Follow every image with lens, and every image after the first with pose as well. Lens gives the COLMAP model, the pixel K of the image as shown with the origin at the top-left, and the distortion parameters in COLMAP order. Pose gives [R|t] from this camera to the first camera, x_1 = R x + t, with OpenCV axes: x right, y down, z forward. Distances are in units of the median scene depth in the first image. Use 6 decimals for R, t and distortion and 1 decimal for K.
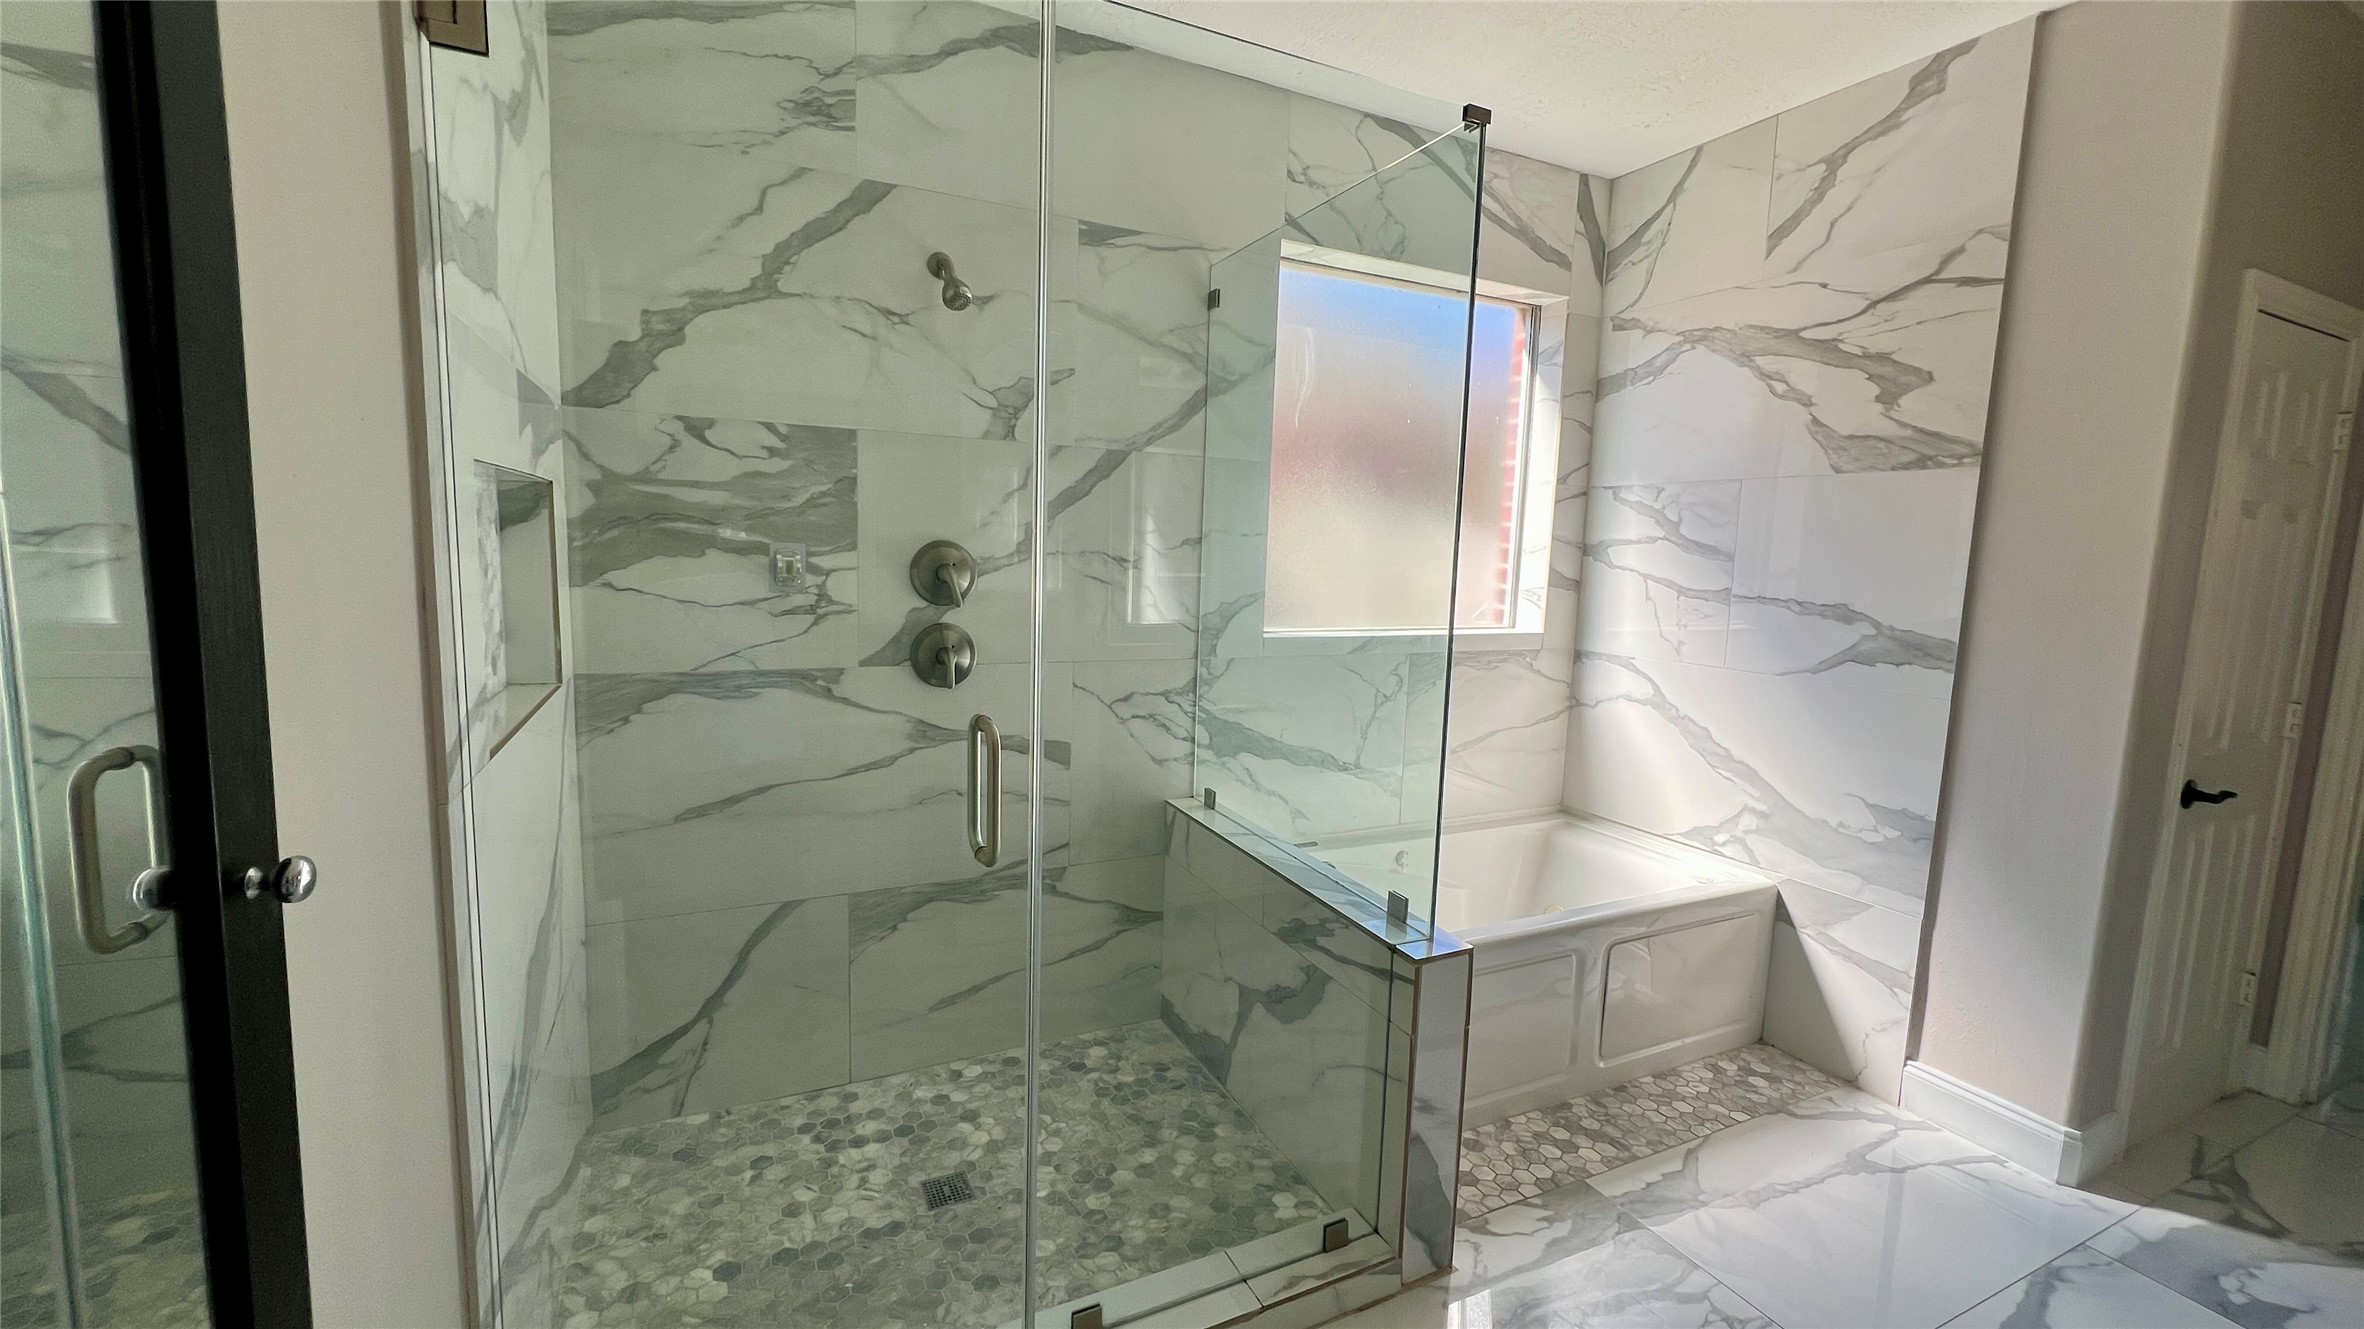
lens RADIAL K [[949.3, 0, 1177.8], [0, 949.3, 654.2], [0, 0, 1]] dist [-0.003054, -0.000413]
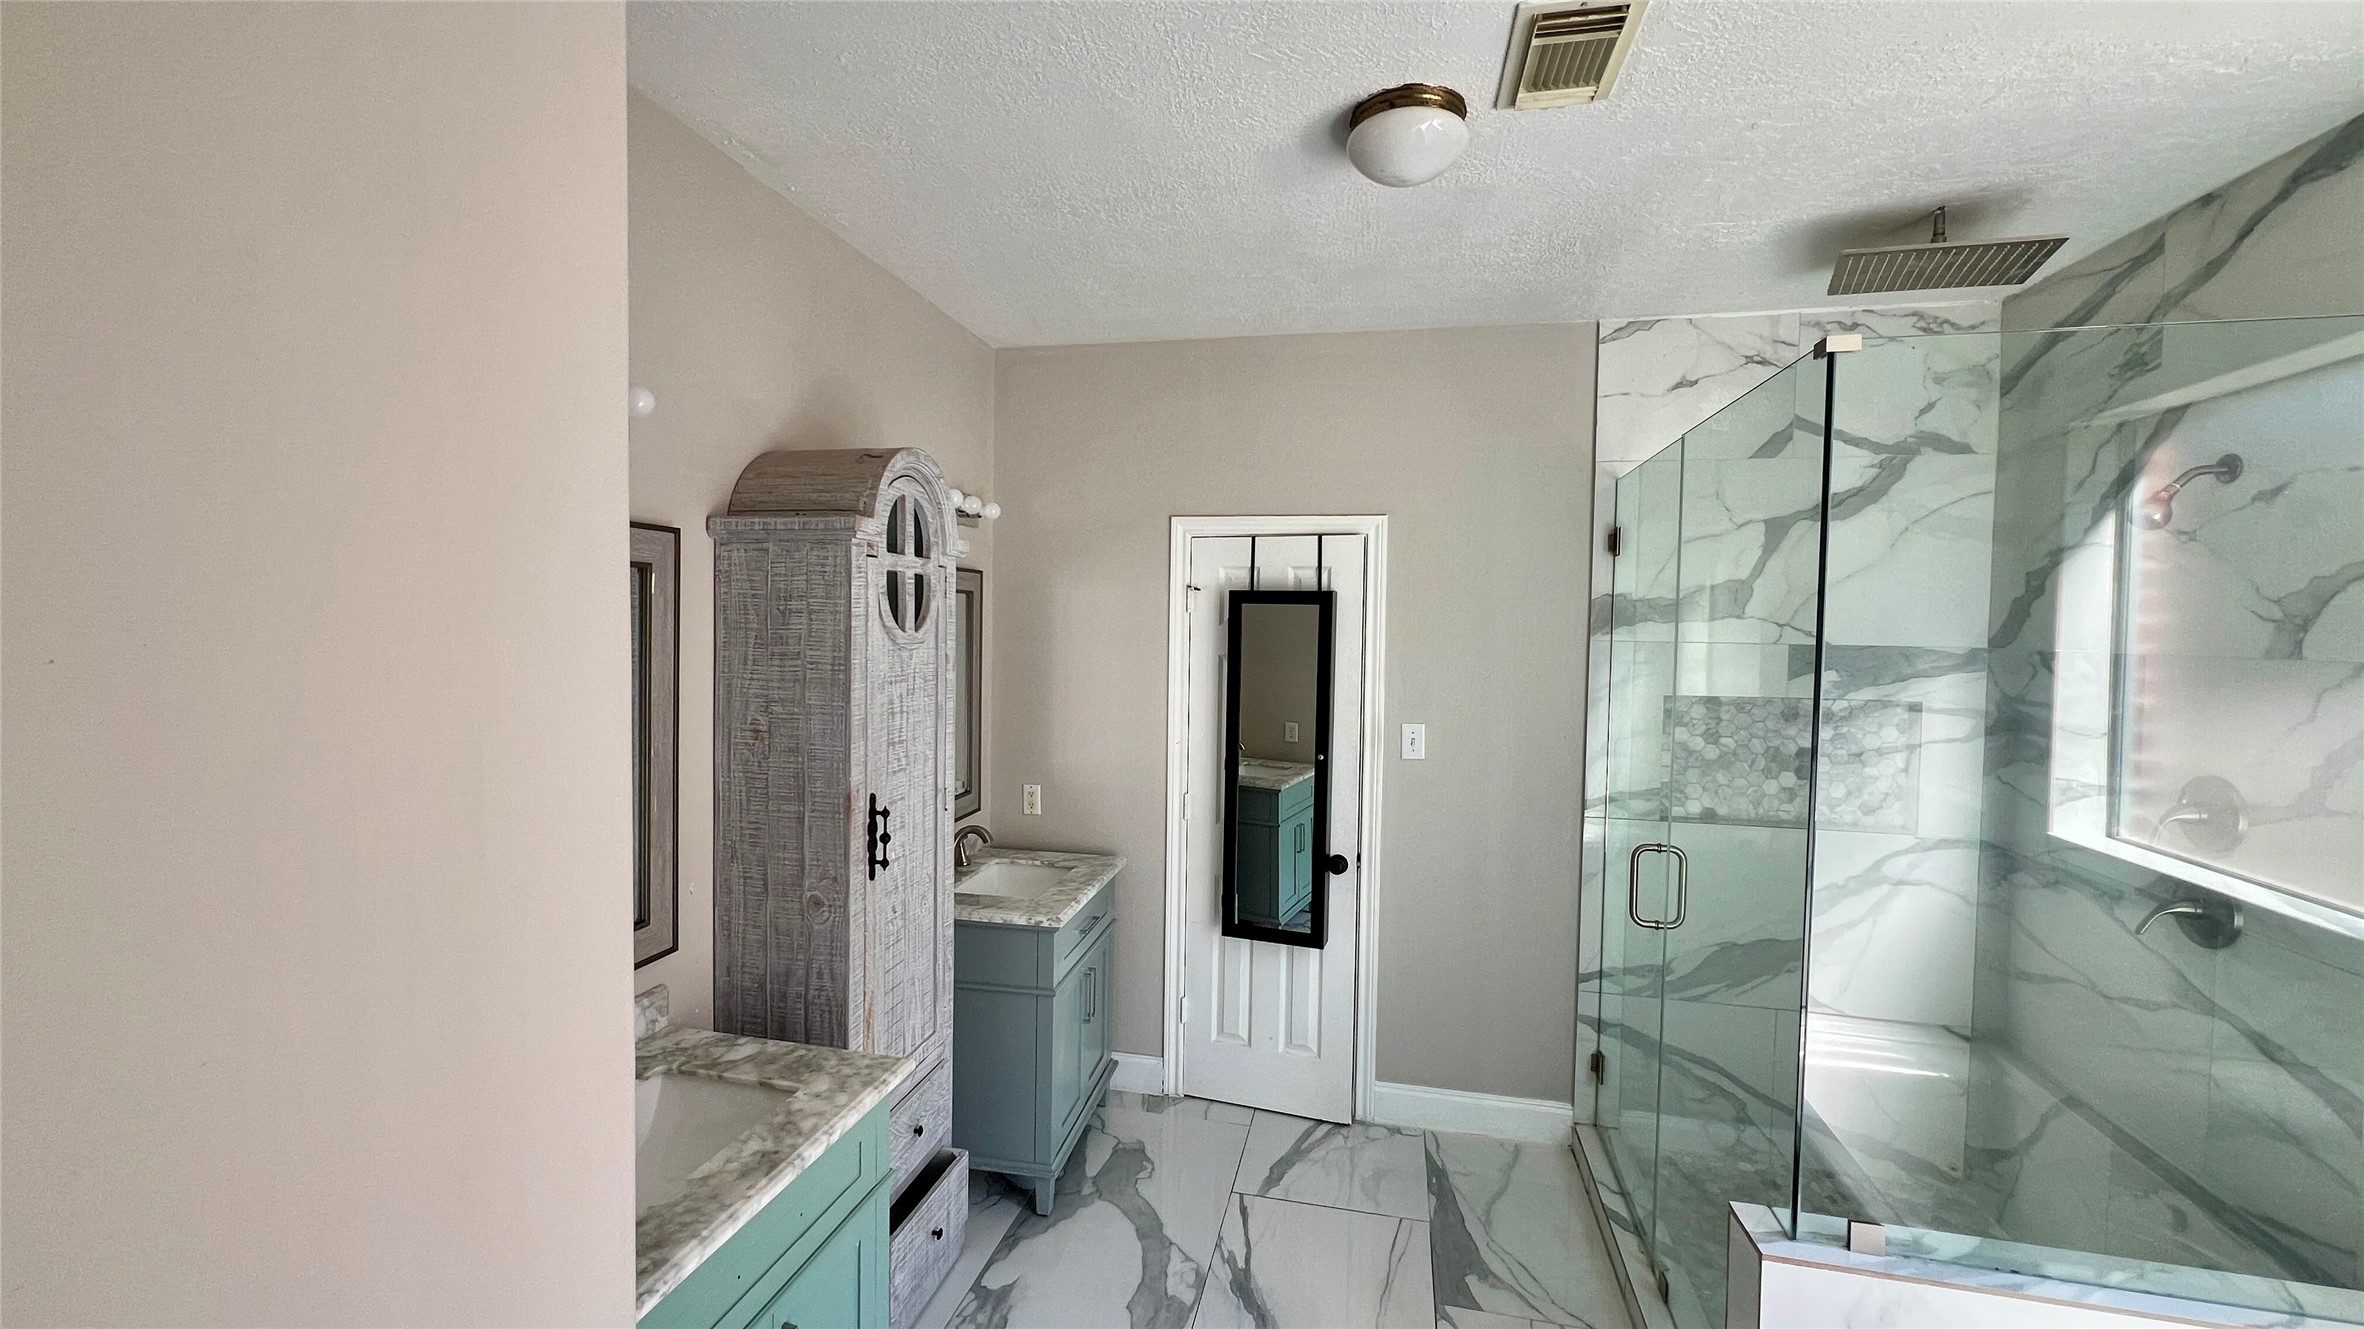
lens RADIAL K [[949.3, 0, 1180.9], [0, 949.3, 658.2], [0, 0, 1]] dist [-0.003054, -0.000413]
pose [[-0.617439, -0.010979, -0.786542, 1.088326], [-0.125596, 0.988451, 0.084796, -0.195171], [0.776528, 0.151143, -0.611687, 0.843044]]
